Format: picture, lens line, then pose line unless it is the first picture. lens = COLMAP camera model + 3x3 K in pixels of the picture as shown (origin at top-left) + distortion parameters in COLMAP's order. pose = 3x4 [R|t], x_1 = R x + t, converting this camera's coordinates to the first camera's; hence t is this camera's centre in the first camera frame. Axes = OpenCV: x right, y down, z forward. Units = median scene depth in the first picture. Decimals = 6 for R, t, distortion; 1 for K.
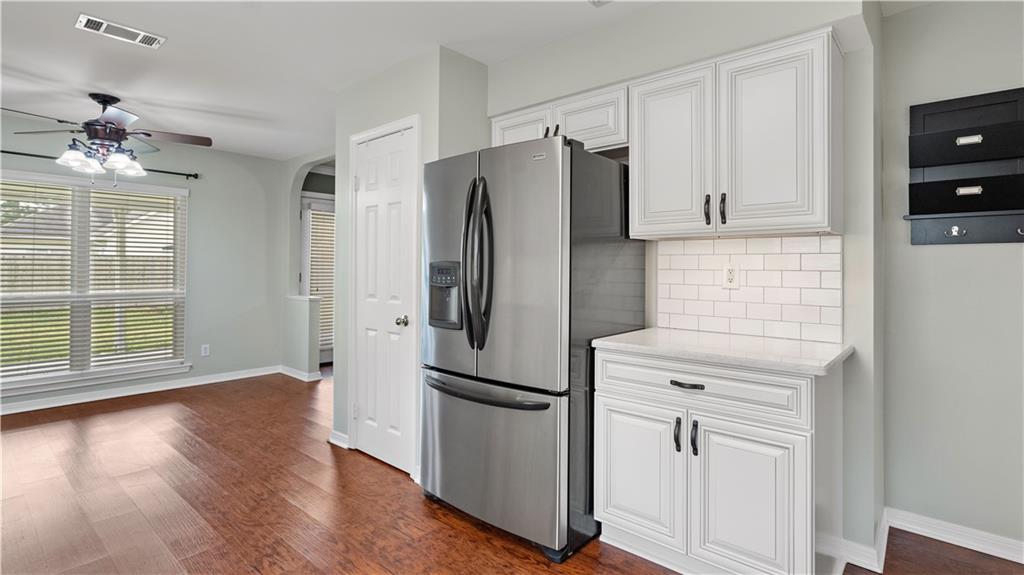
lens RADIAL K [[501.5, 0, 512.1], [0, 501.5, 263.4], [0, 0, 1]] dist [0.001864, 0.002090]
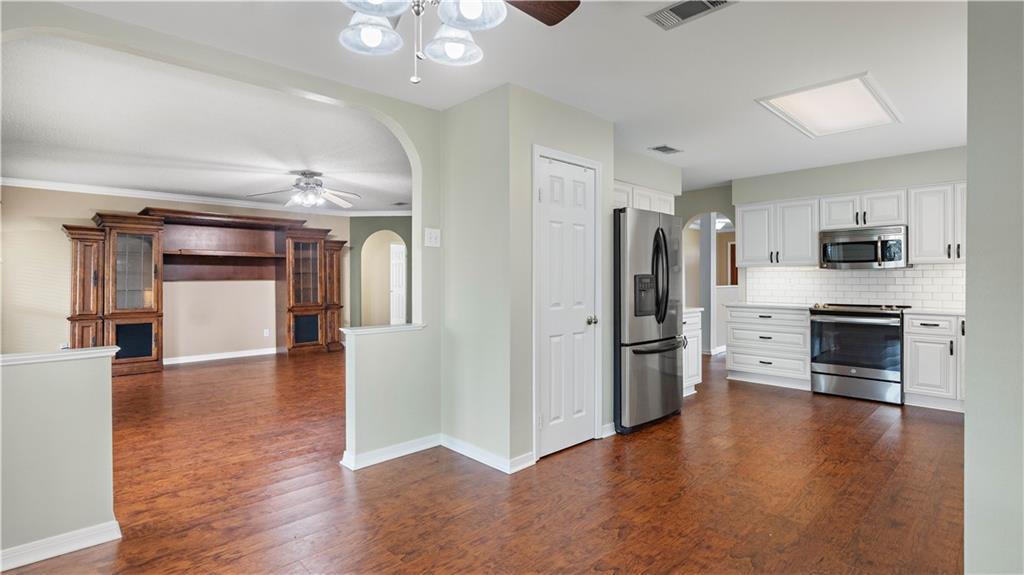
lens RADIAL K [[501.5, 0, 507.4], [0, 501.5, 279.8], [0, 0, 1]] dist [0.001864, 0.002090]
pose [[0.069803, -0.005926, 0.997543, -1.357053], [-0.003939, 0.999973, 0.006216, 0.003924], [-0.997553, -0.004363, 0.069778, 1.019505]]
